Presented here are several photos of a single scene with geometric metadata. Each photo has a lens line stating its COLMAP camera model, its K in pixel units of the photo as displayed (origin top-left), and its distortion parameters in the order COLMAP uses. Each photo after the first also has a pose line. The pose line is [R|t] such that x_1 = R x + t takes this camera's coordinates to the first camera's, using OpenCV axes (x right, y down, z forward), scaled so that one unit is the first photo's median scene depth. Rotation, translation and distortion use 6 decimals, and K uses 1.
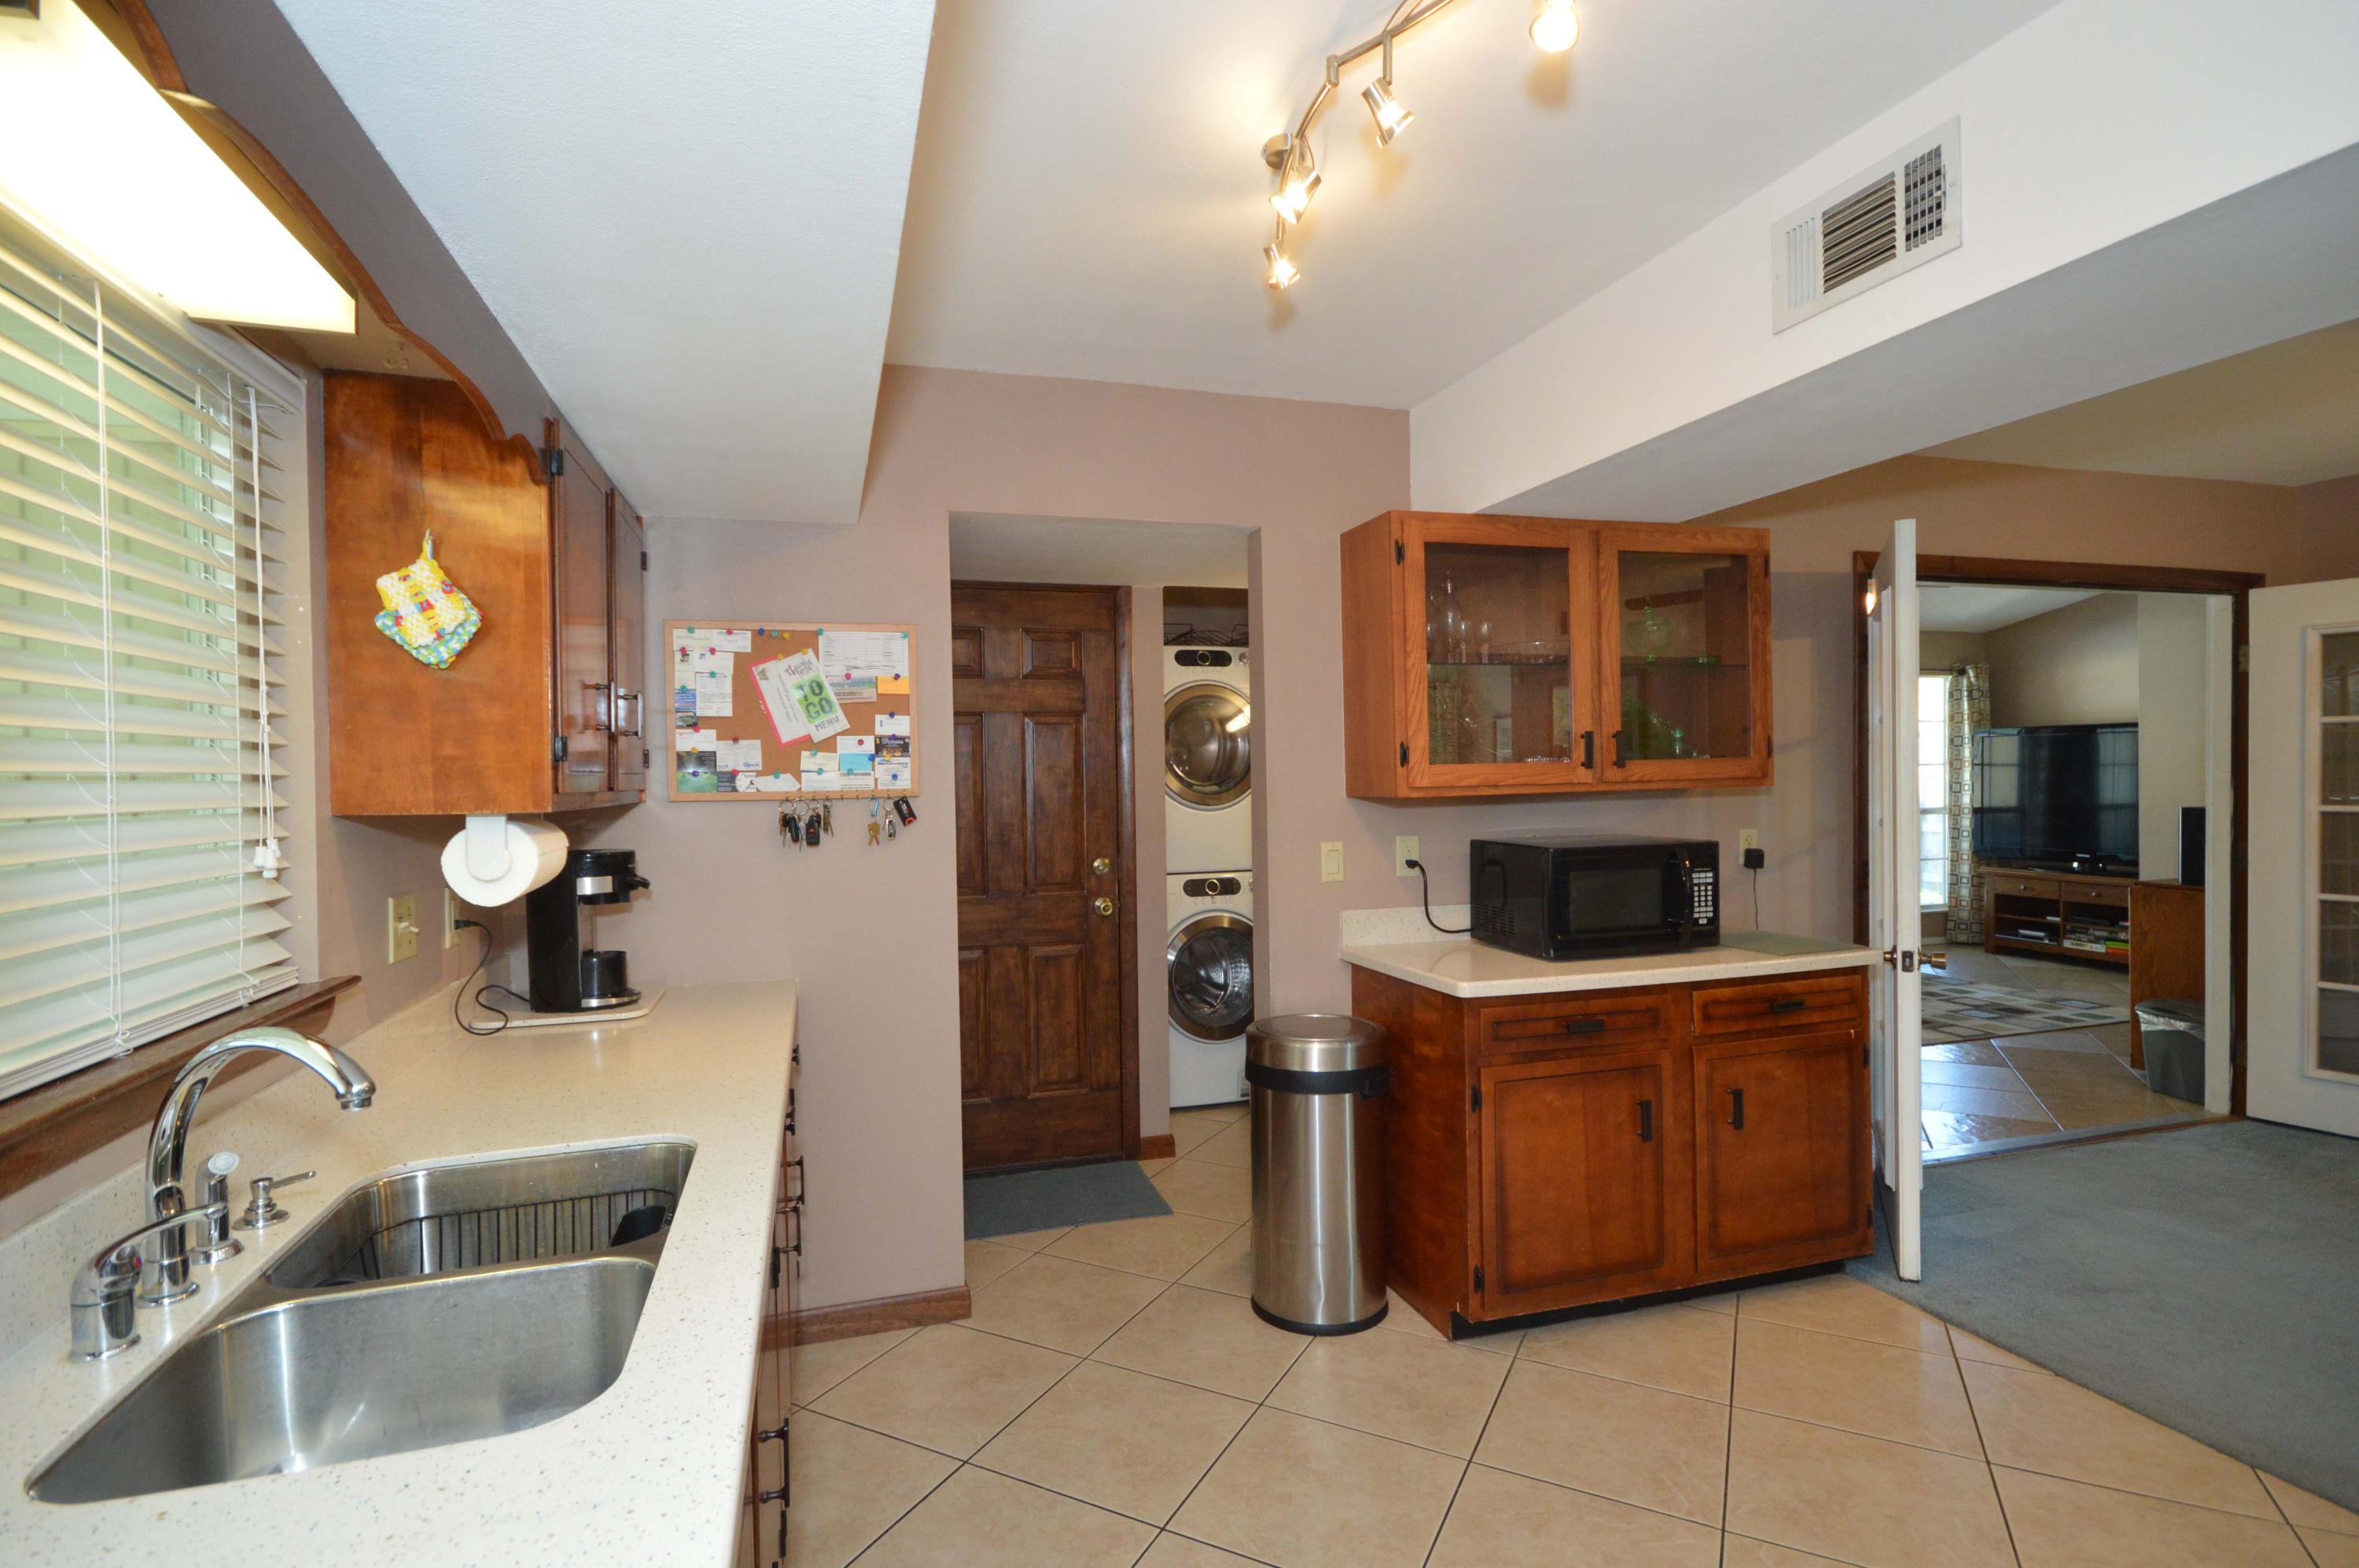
lens RADIAL K [[1128.2, 0, 1174.5], [0, 1128.2, 788.2], [0, 0, 1]] dist [-0.002064, -0.000443]
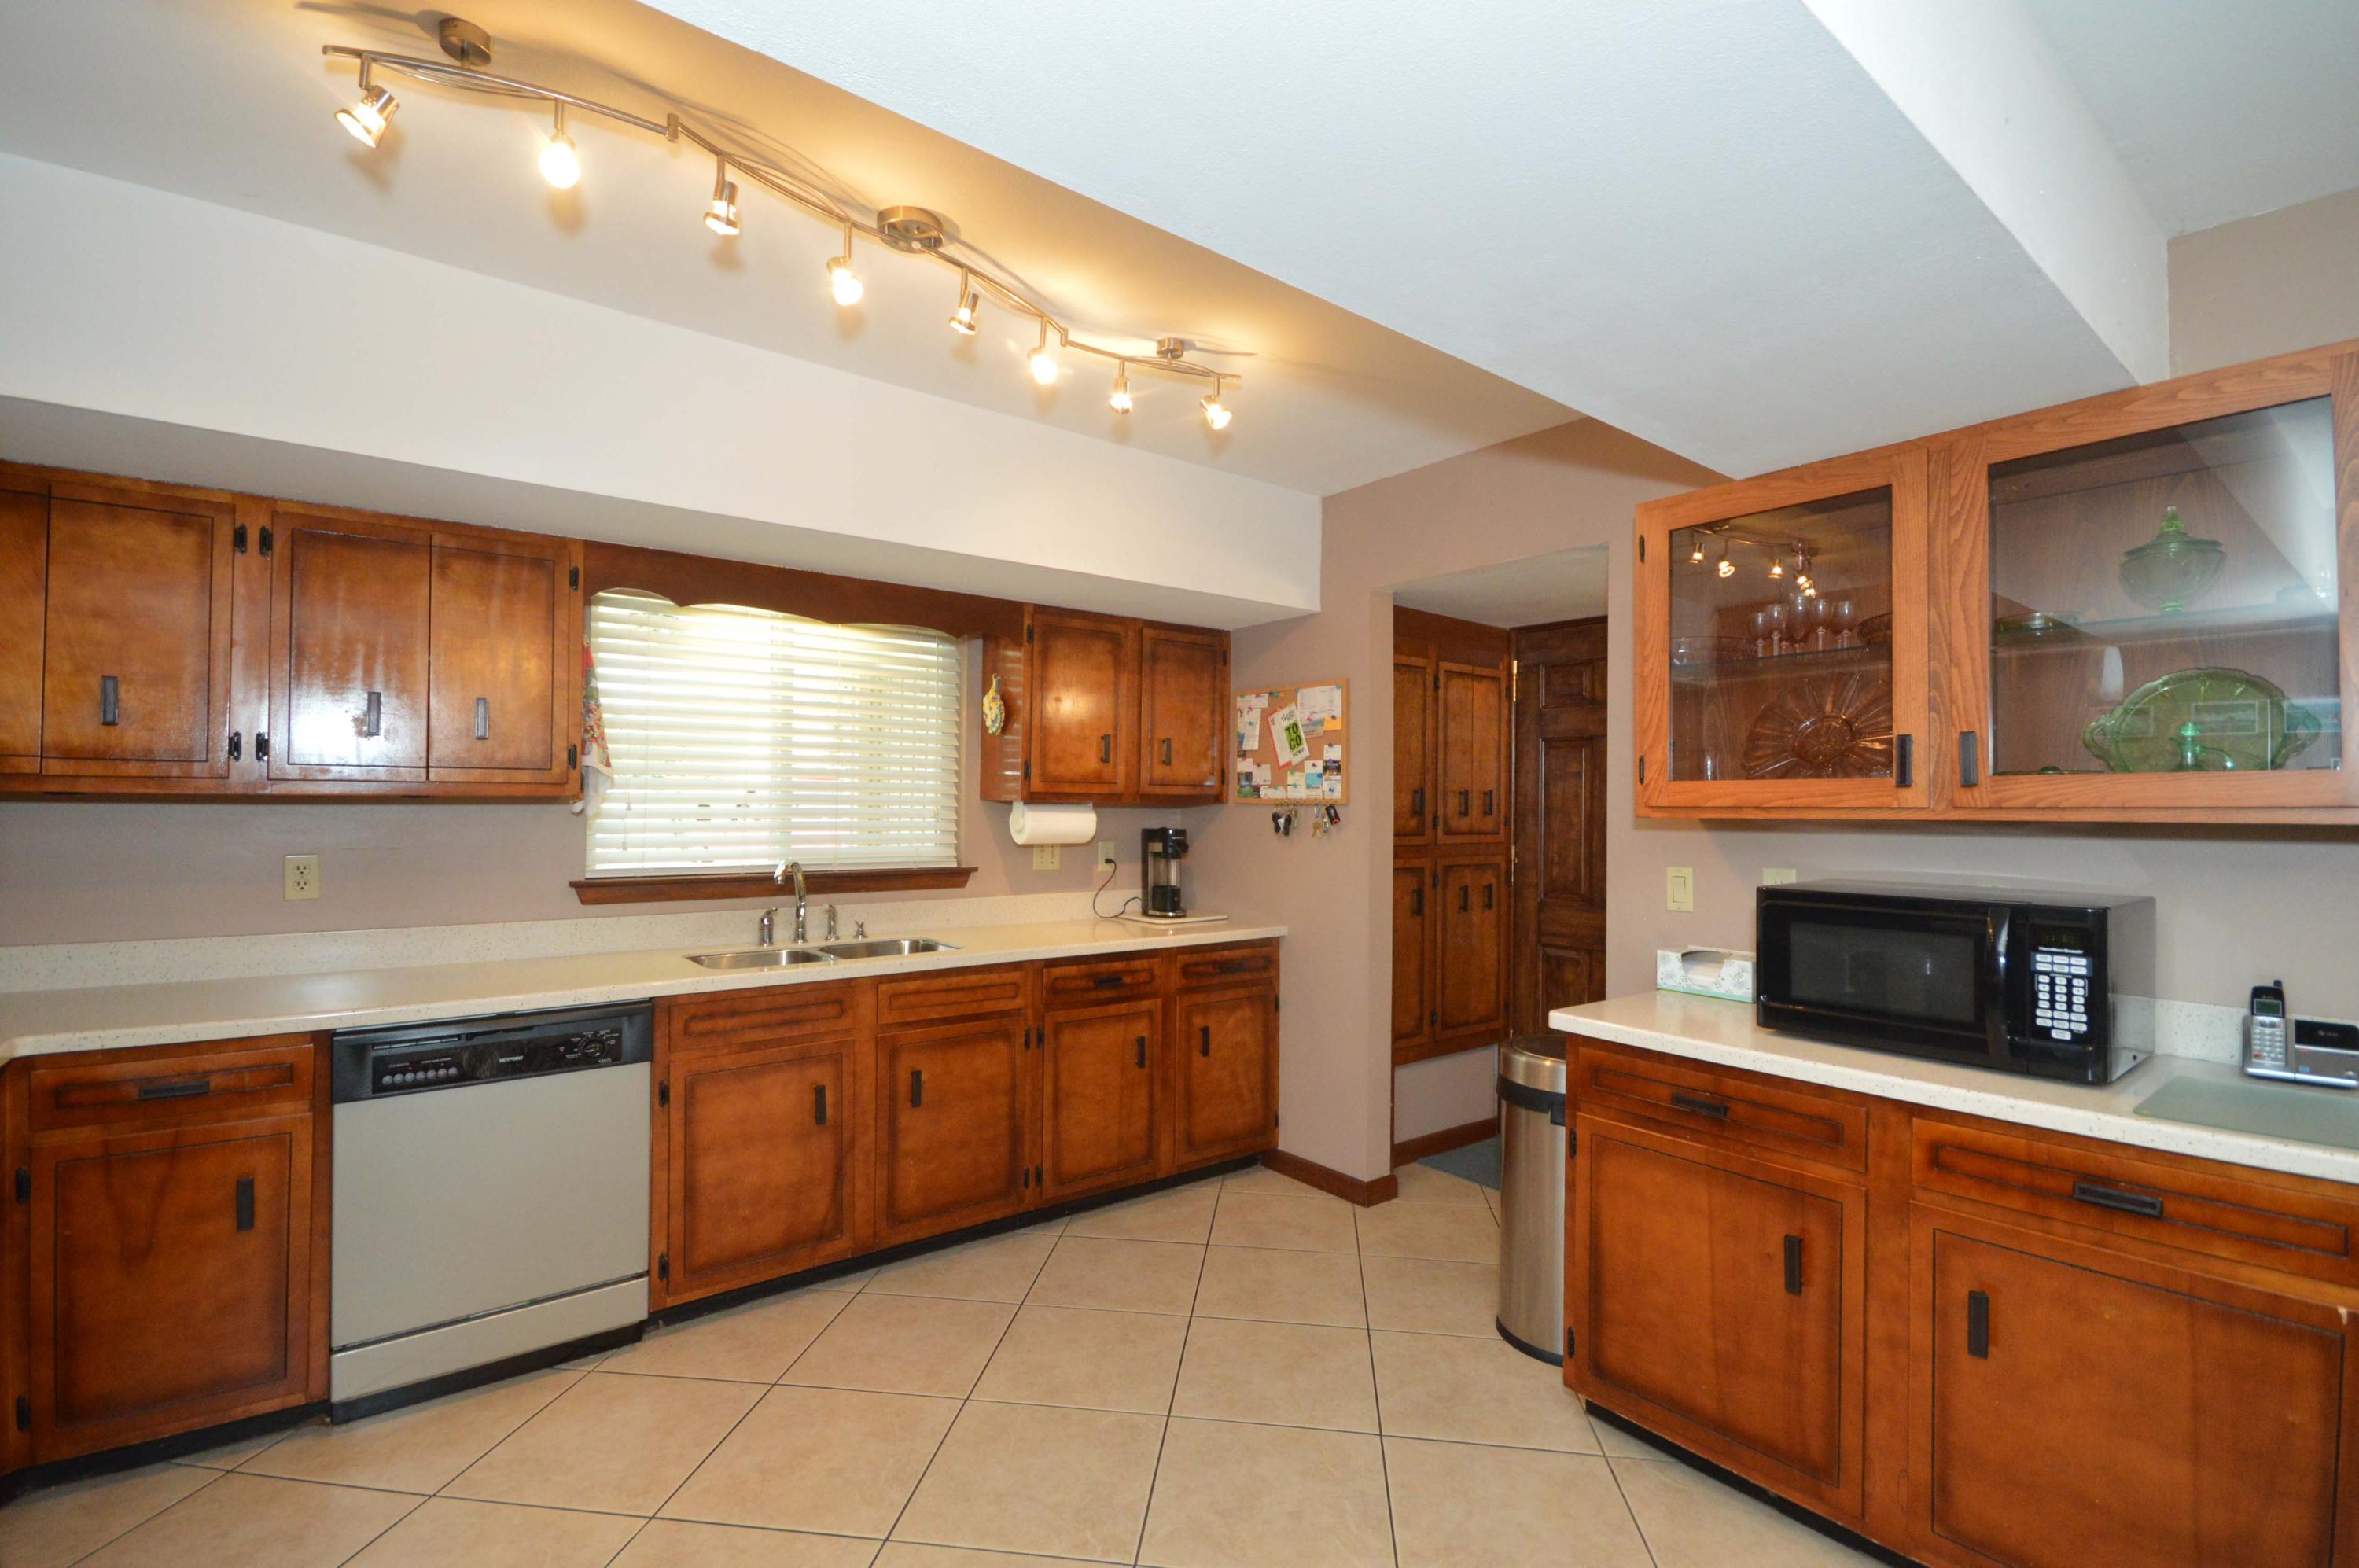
lens RADIAL K [[1073.3, 0, 1175.8], [0, 1073.3, 788.2], [0, 0, 1]] dist [-0.002340, 0.000558]
pose [[0.347053, 0.006234, -0.937825, 0.930795], [-0.027458, 0.999617, -0.003516, -0.002035], [0.937443, 0.026971, 0.347091, 0.369581]]
